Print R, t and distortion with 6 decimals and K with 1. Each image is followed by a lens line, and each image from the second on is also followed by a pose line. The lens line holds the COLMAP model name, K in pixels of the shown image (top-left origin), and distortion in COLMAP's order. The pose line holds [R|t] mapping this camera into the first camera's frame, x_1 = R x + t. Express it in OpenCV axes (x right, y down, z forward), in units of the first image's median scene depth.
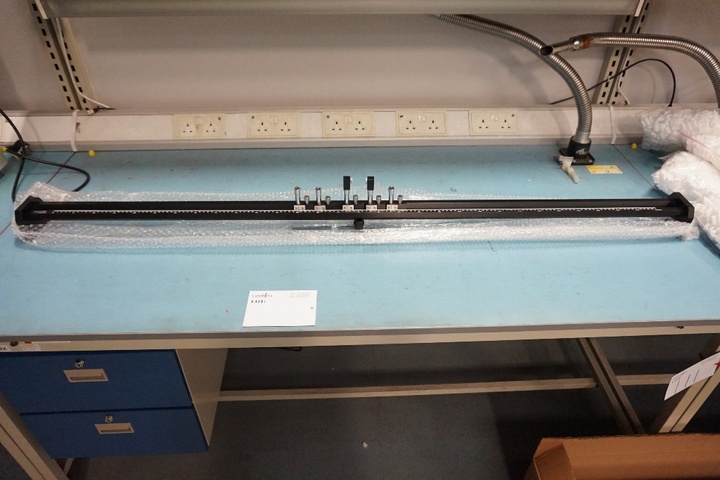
lens RADIAL K [[493.5, 0, 361.3], [0, 493.5, 238.6], [0, 0, 1]] dist [-0.023266, 0.026328]
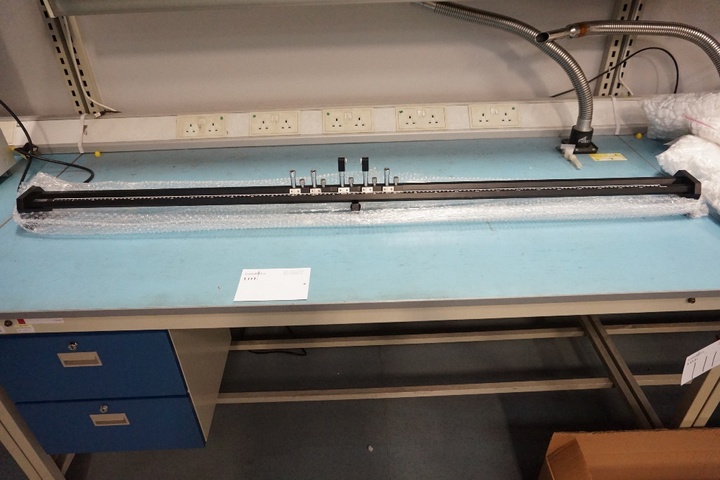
lens RADIAL K [[493.5, 0, 360.9], [0, 493.5, 242.3], [0, 0, 1]] dist [-0.023266, 0.026328]
pose [[0.999120, -0.017198, -0.038246, 0.037488], [0.014583, 0.997605, -0.067620, 0.093424], [0.039317, 0.067002, 0.996978, 0.014786]]
